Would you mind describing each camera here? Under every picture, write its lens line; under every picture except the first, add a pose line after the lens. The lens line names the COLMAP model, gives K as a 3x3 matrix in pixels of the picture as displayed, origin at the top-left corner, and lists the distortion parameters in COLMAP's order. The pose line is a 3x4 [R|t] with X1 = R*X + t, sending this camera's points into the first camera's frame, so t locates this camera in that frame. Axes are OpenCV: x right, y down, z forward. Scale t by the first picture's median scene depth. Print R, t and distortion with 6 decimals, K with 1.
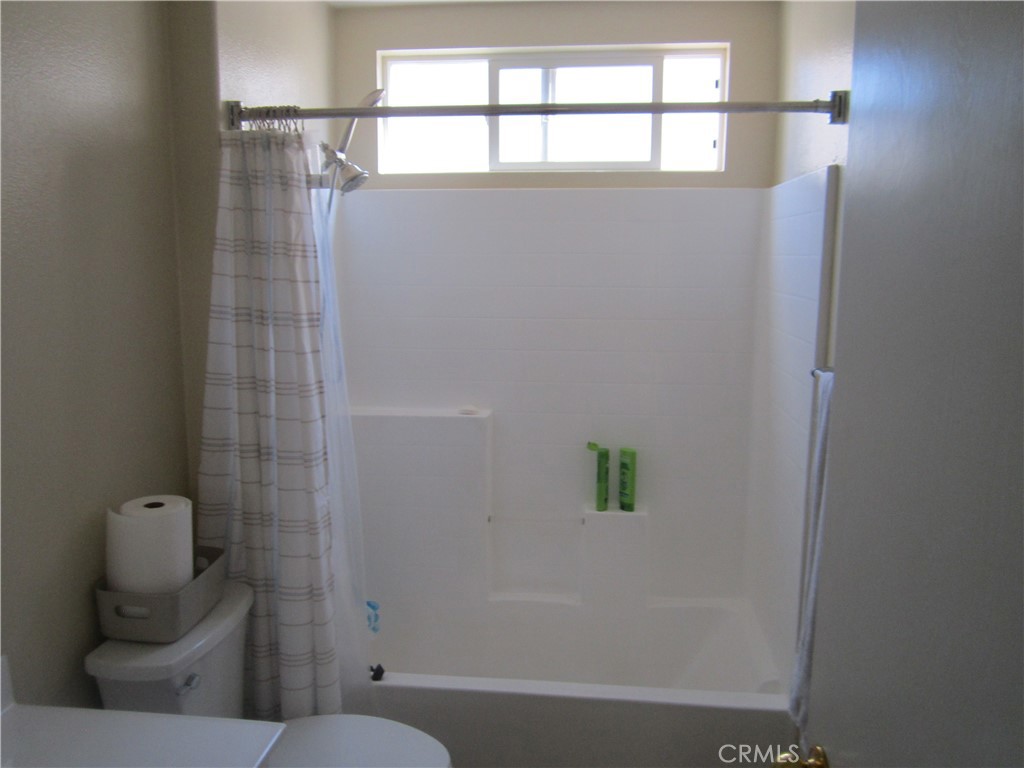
lens RADIAL K [[854.6, 0, 533.5], [0, 854.6, 387.9], [0, 0, 1]] dist [-0.042734, 0.001488]
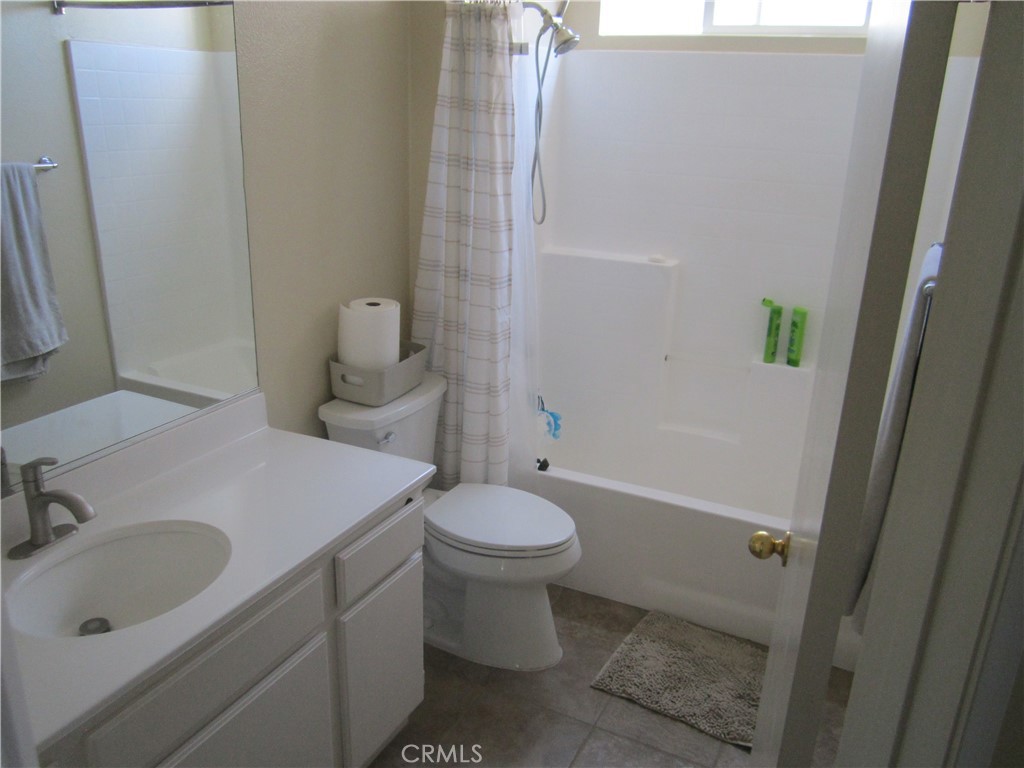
lens RADIAL K [[854.6, 0, 533.5], [0, 854.6, 387.9], [0, 0, 1]] dist [-0.042734, 0.001488]
pose [[0.945058, 0.133172, -0.298548, 0.178999], [-0.080947, 0.980151, 0.180974, 0.004159], [0.316723, -0.146864, 0.937079, -0.167172]]
